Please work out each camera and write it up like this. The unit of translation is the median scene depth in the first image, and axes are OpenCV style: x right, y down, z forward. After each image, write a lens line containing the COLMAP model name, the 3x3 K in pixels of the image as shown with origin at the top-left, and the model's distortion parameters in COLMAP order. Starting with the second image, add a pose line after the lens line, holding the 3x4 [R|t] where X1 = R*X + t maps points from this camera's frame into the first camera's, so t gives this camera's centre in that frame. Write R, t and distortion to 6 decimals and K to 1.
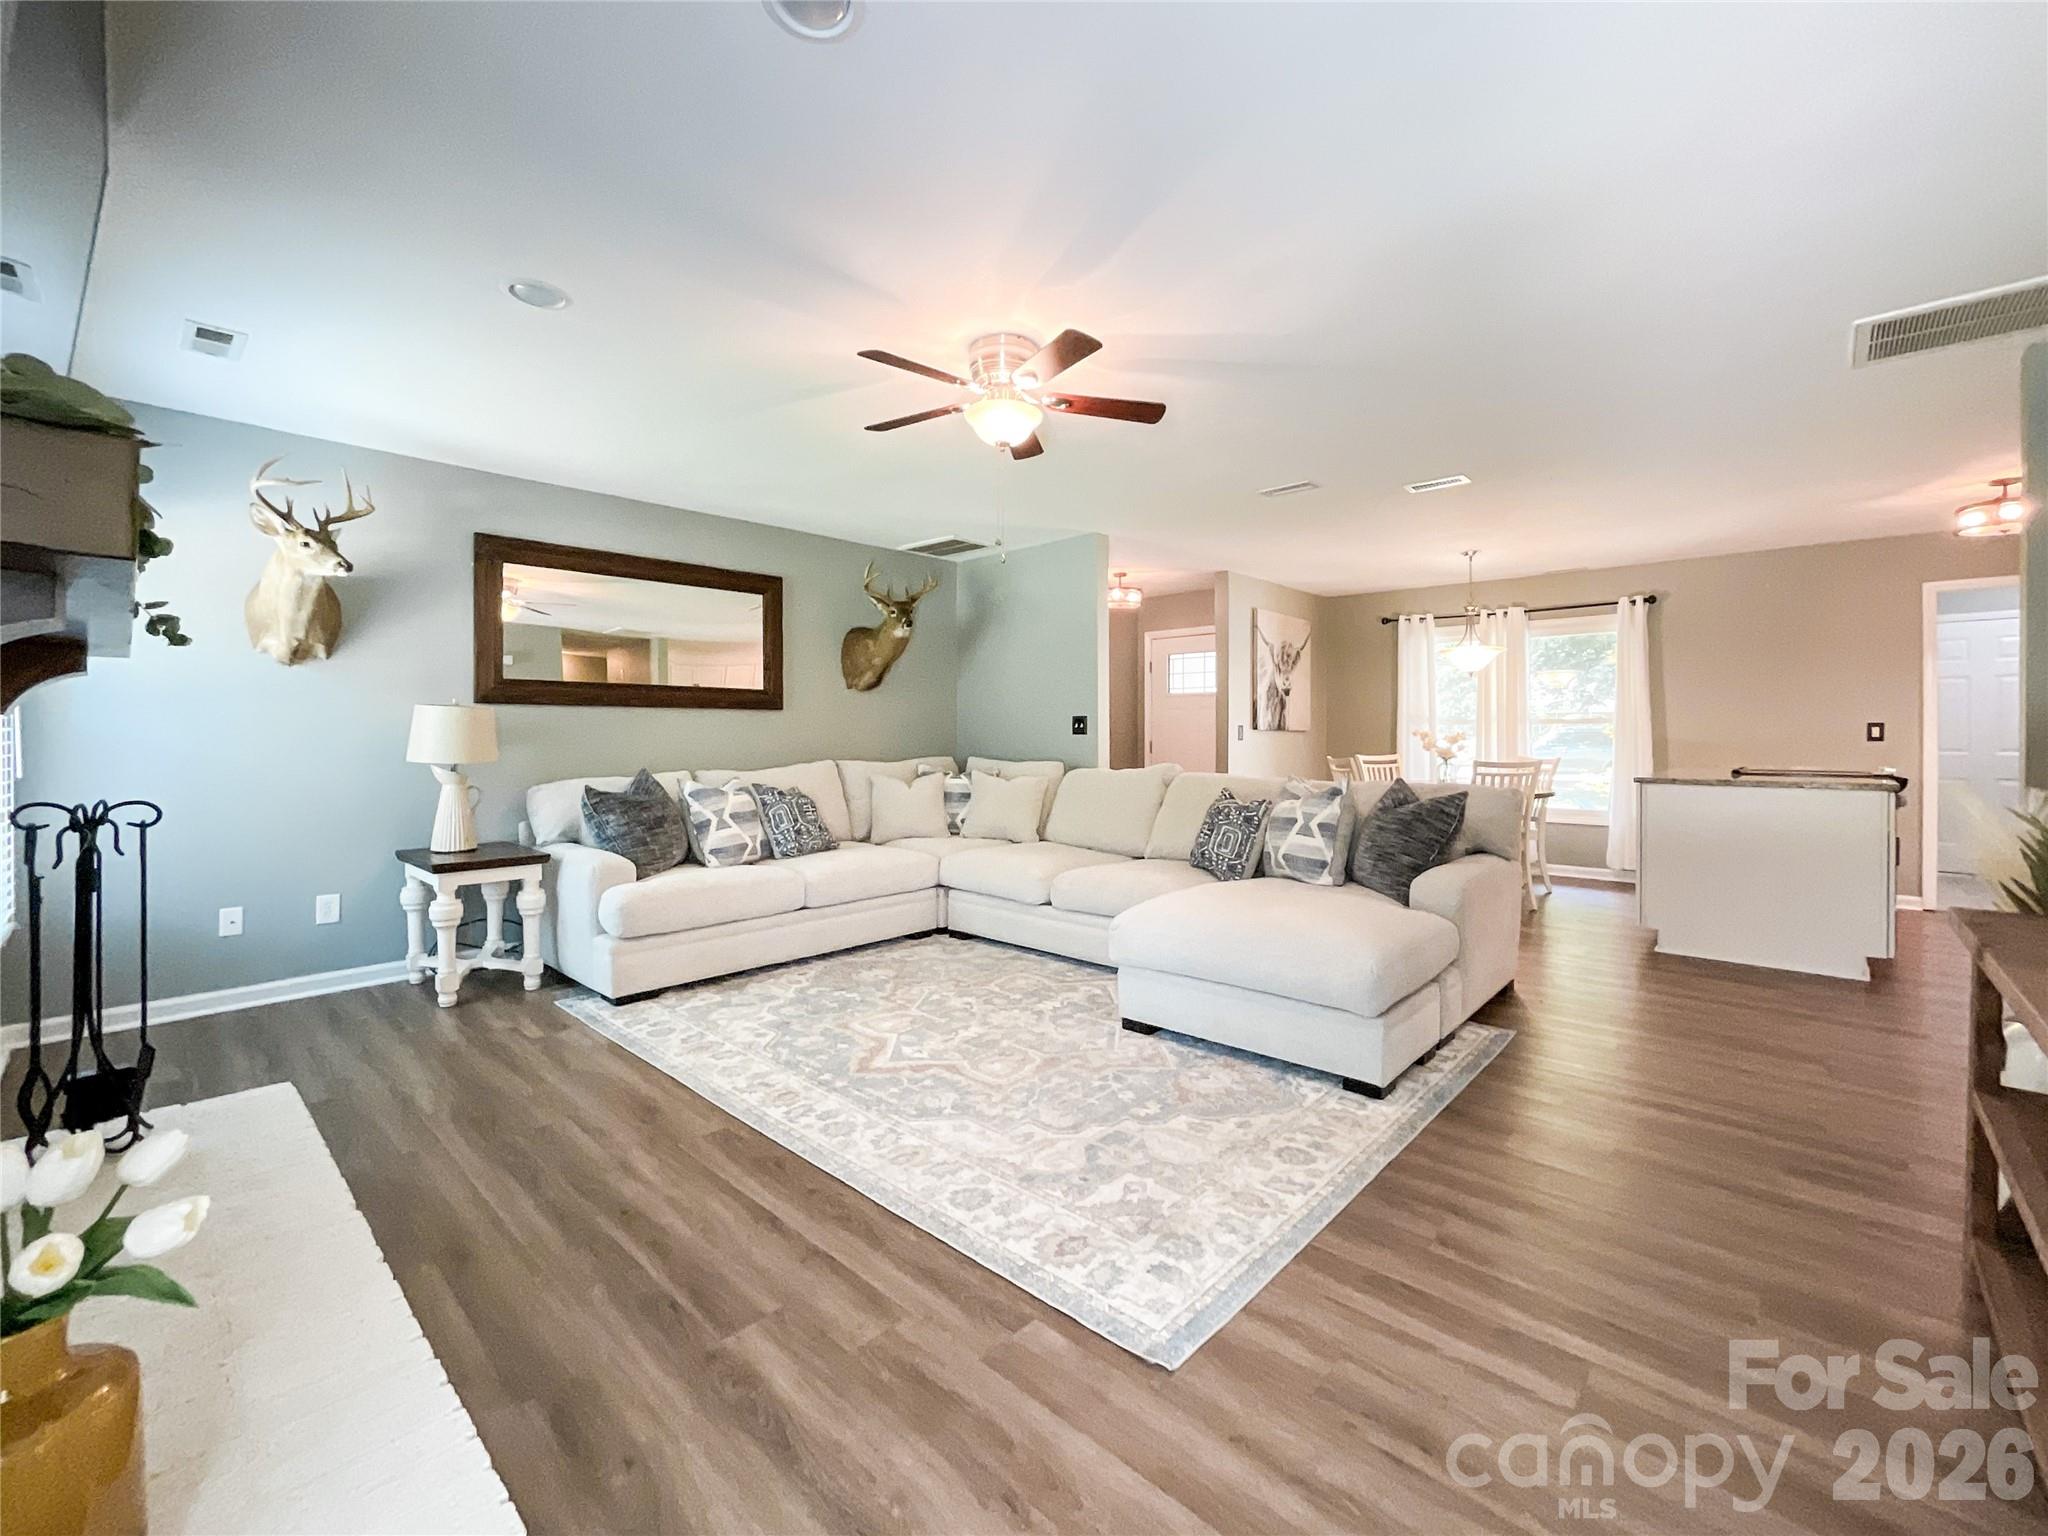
lens RADIAL K [[853.8, 0, 1032.9], [0, 853.8, 735.9], [0, 0, 1]] dist [-0.020634, 0.000074]
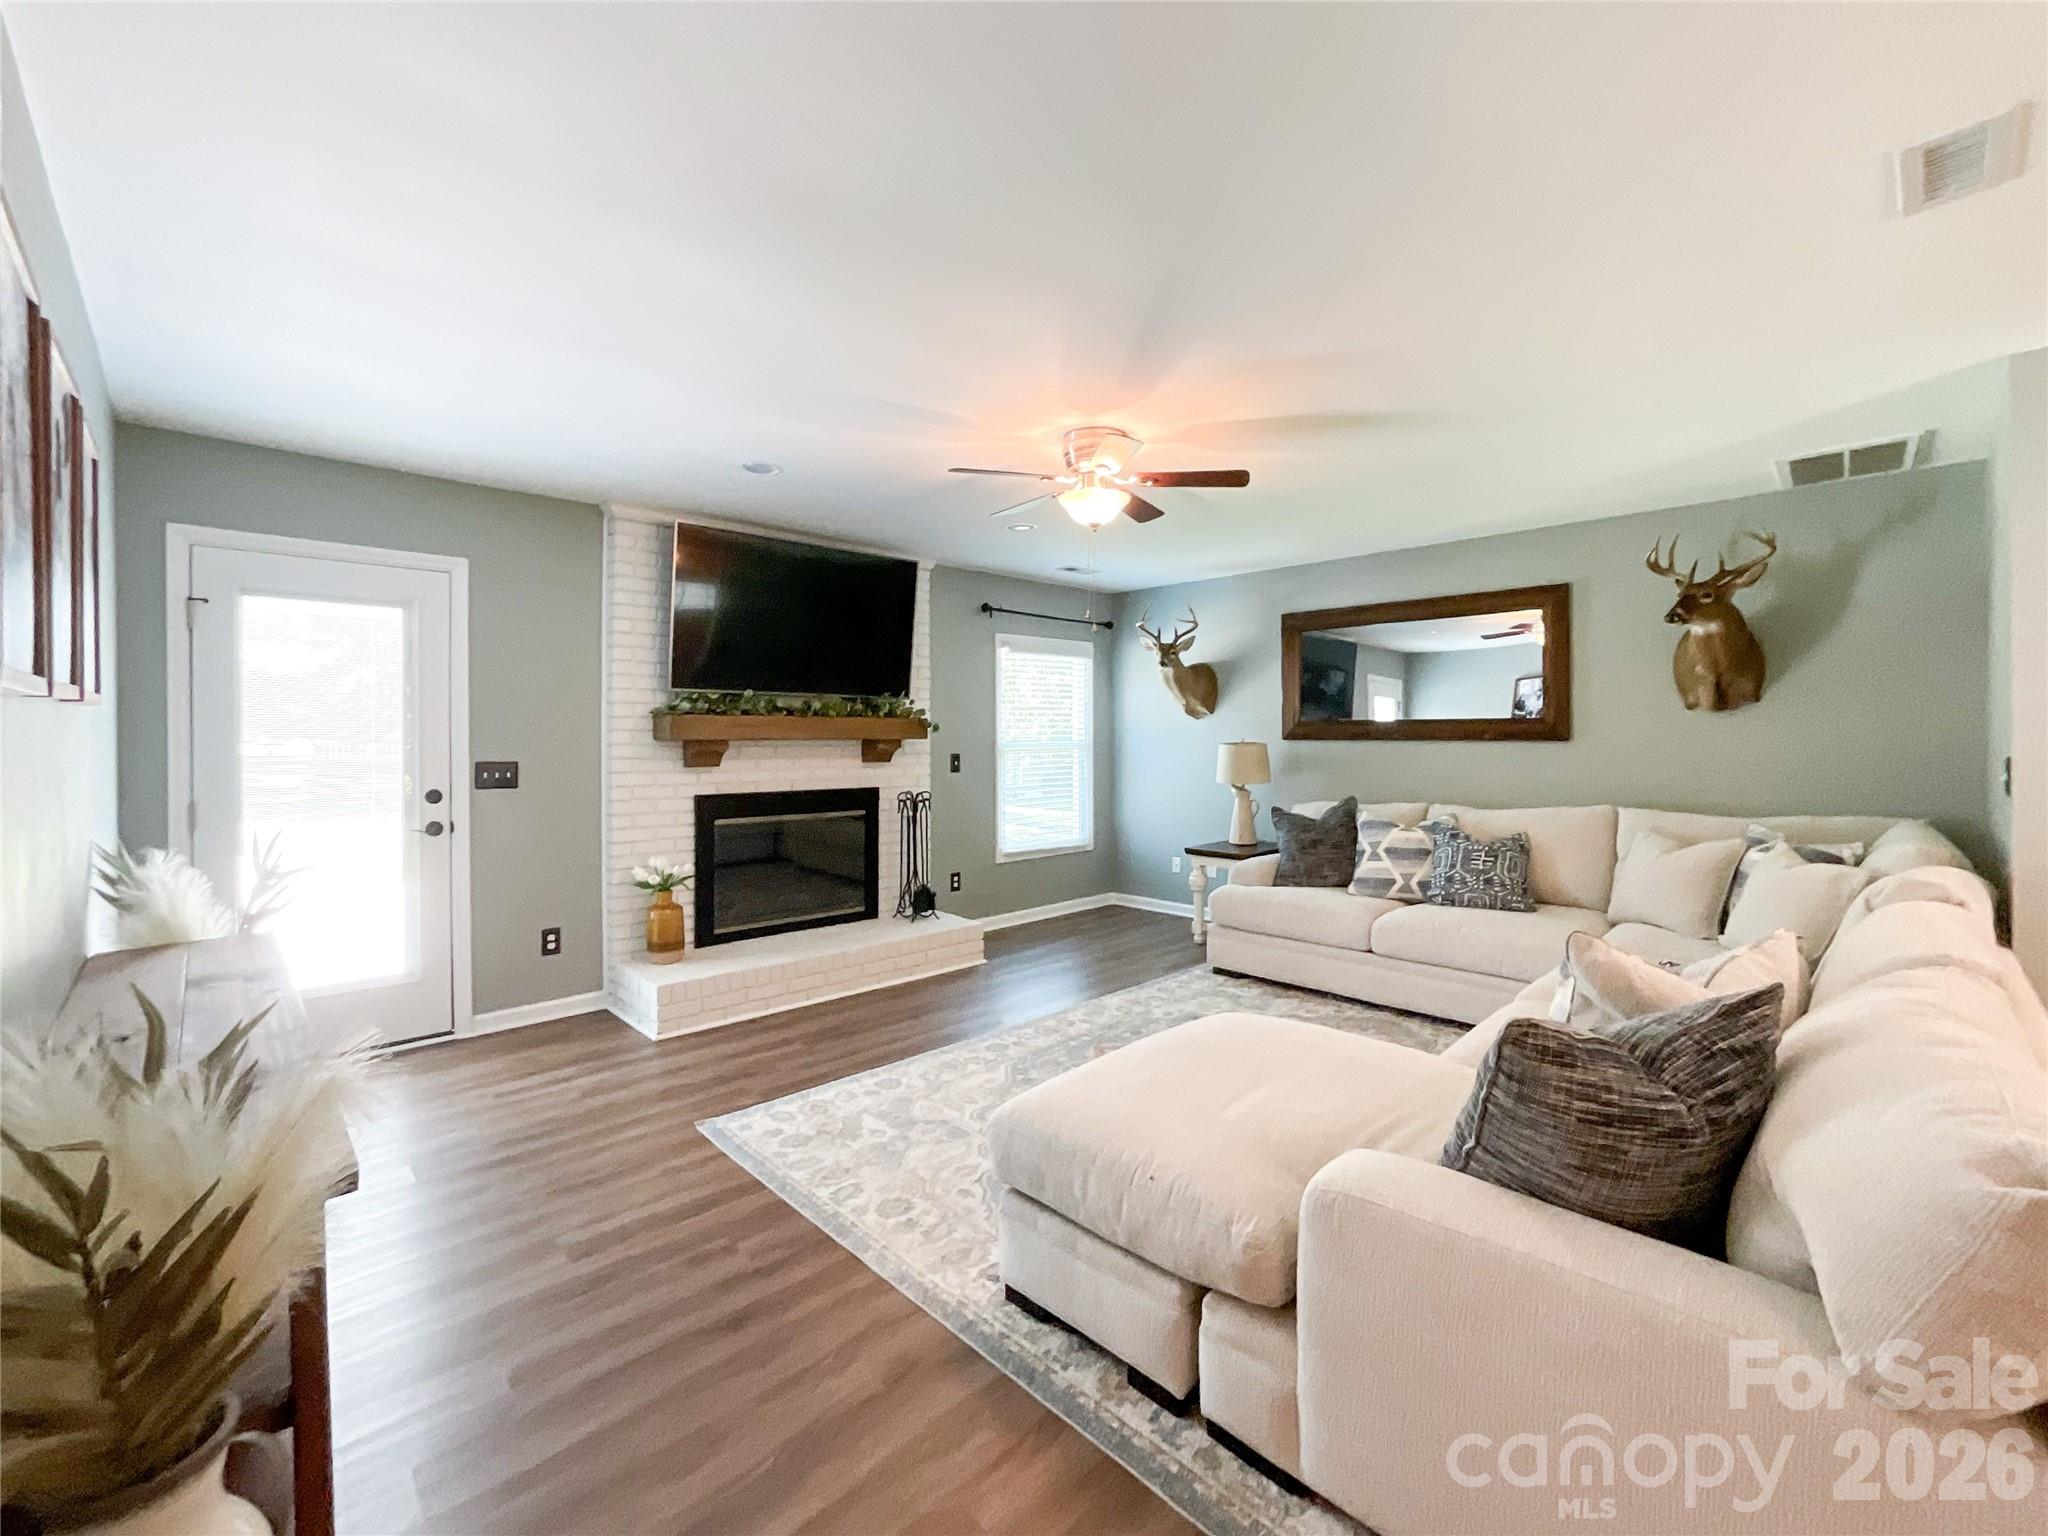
lens RADIAL K [[853.8, 0, 1032.9], [0, 853.8, 735.9], [0, 0, 1]] dist [-0.020634, 0.000074]
pose [[-0.050411, 0.003302, -0.998723, 0.846898], [0.002232, 0.999992, 0.003194, -0.058586], [0.998726, -0.002068, -0.050418, 0.769502]]
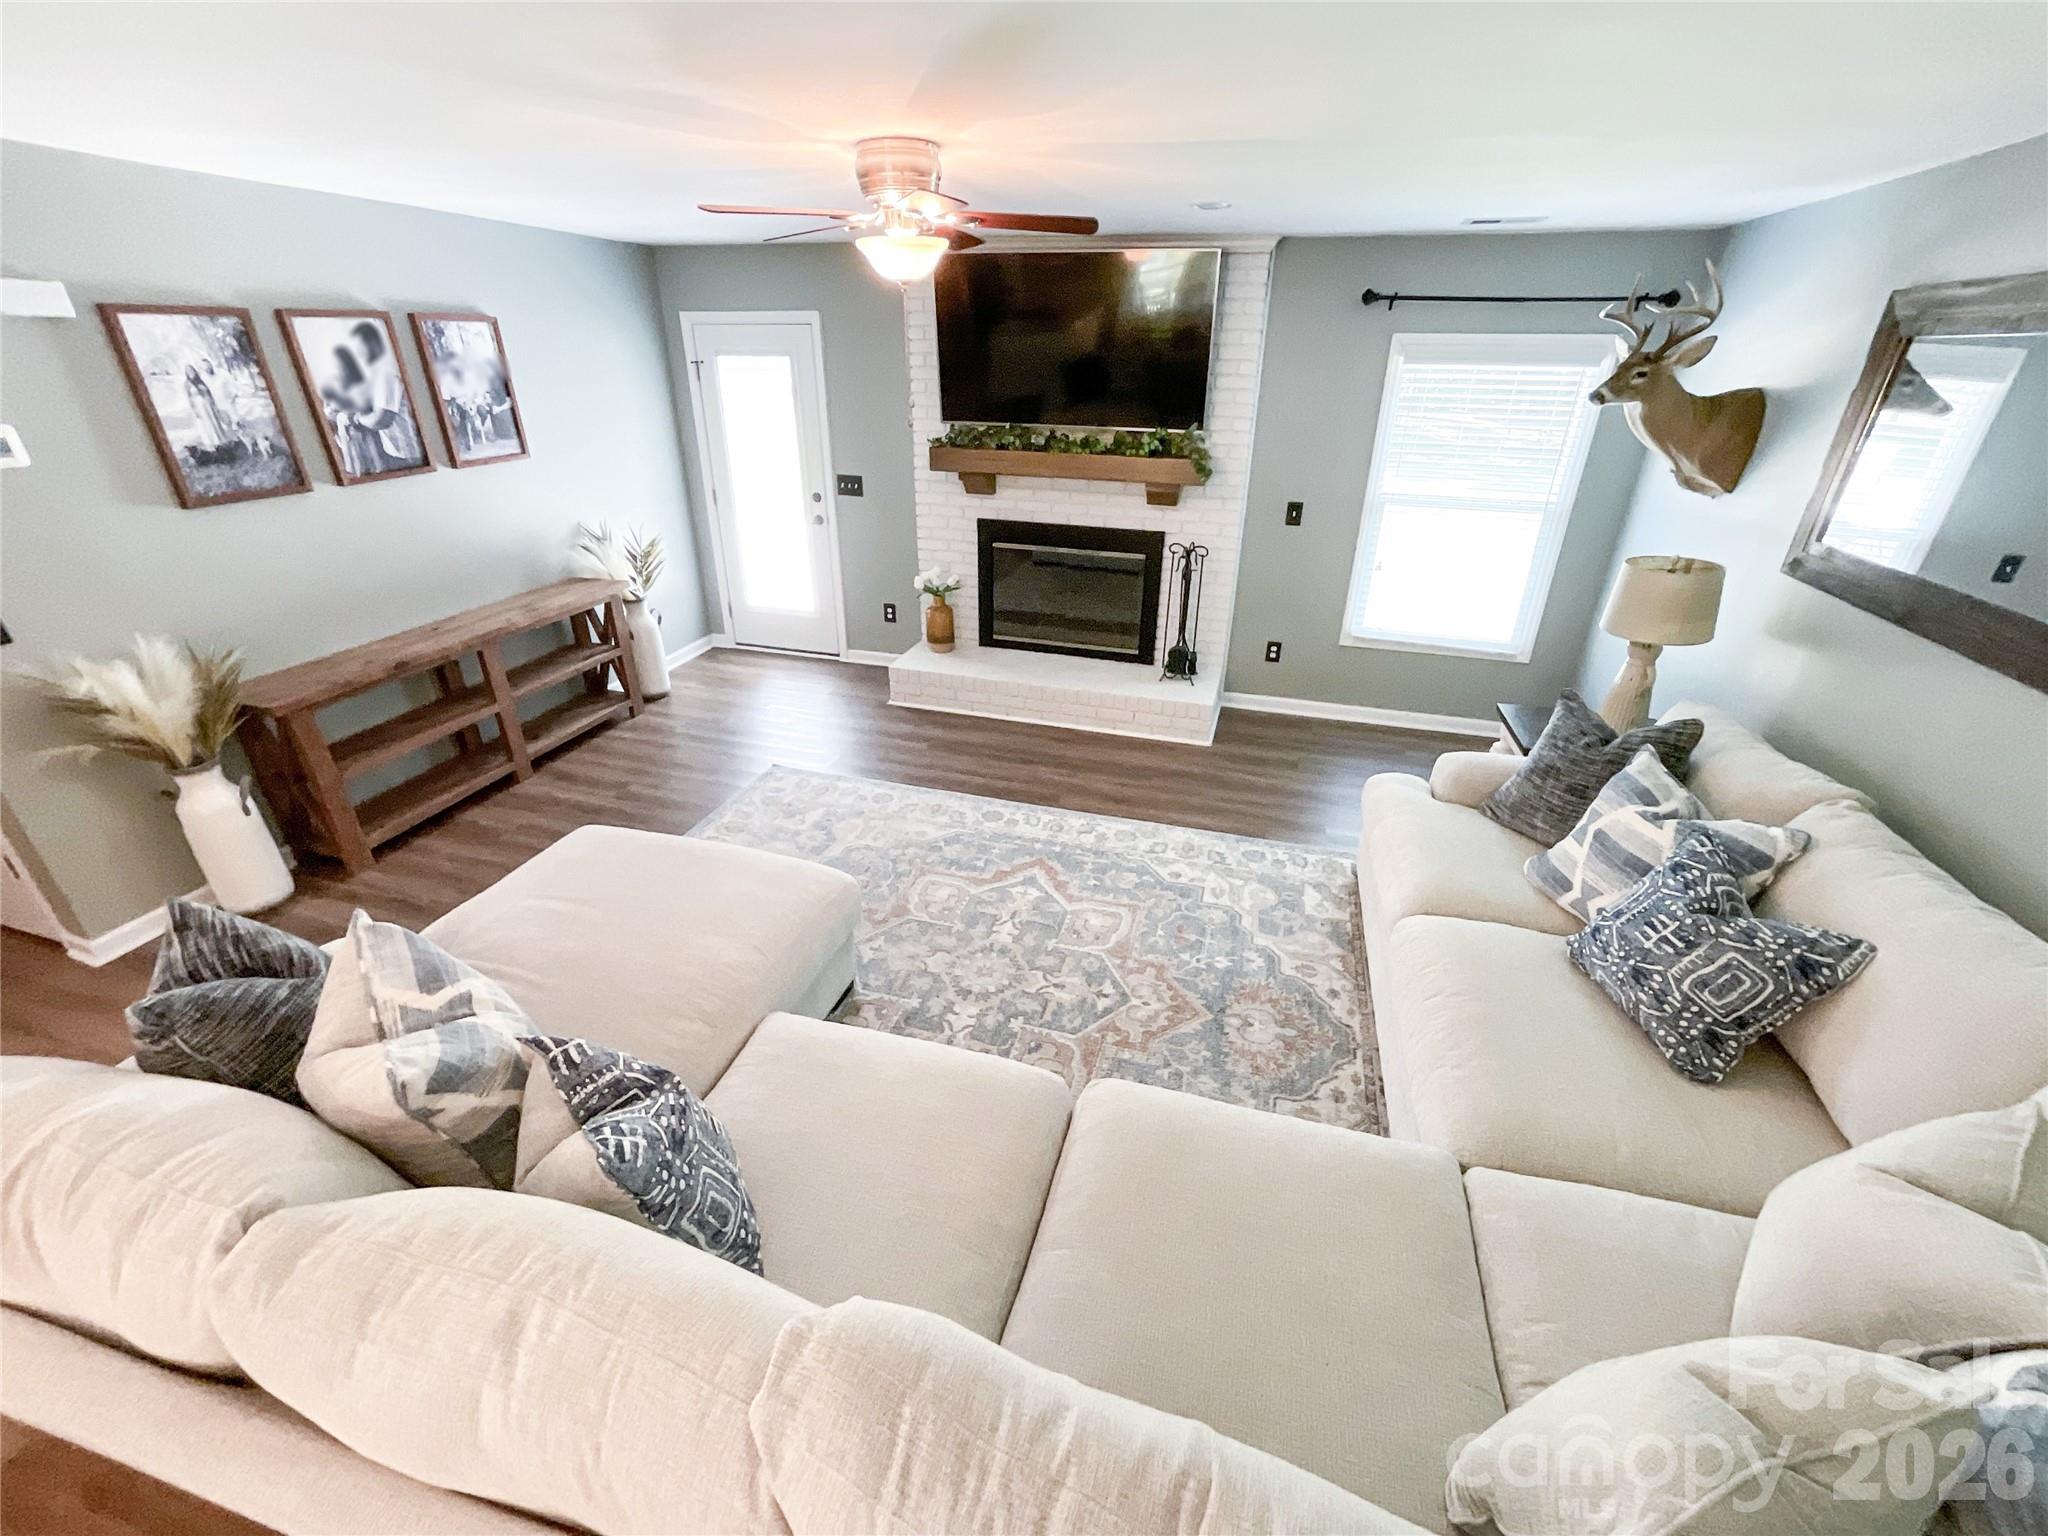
lens RADIAL K [[841.4, 0, 1042.8], [0, 841.4, 762.2], [0, 0, 1]] dist [-0.013144, 0.000443]
pose [[-0.886029, 0.194025, -0.421078, 0.227107], [-0.013879, 0.896714, 0.442393, -0.223468], [0.463422, 0.397818, -0.791821, 1.526842]]
